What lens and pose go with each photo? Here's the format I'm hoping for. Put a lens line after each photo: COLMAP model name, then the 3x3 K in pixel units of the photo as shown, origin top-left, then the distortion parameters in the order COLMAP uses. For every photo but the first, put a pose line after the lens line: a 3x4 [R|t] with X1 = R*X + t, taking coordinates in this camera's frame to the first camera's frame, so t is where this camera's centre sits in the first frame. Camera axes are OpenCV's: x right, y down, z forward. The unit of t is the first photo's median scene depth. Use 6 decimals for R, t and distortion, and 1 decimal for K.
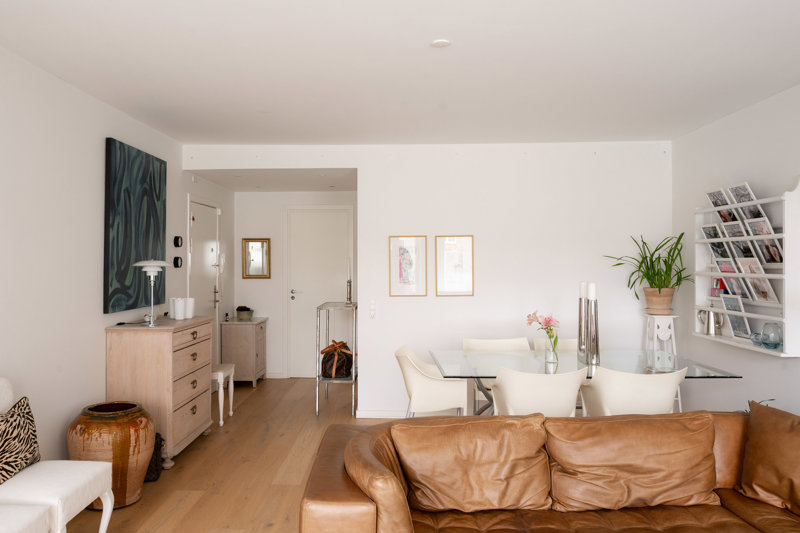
lens RADIAL K [[613.4, 0, 398.5], [0, 613.4, 260.2], [0, 0, 1]] dist [0.013526, -0.008544]
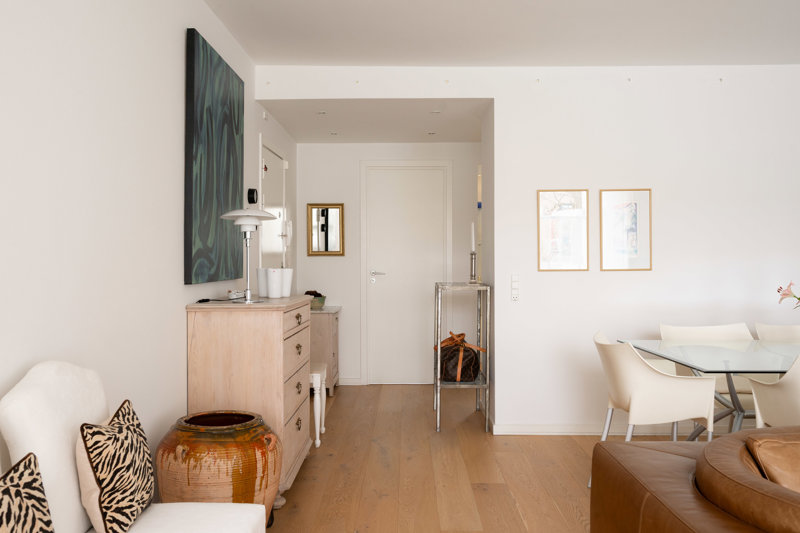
lens RADIAL K [[677.1, 0, 400.0], [0, 677.1, 268.9], [0, 0, 1]] dist [-0.005165, -0.000717]
pose [[0.999466, -0.000780, 0.032668, -0.247454], [0.000574, 0.999980, 0.006311, 0.060745], [-0.032672, -0.006289, 0.999446, 0.221738]]
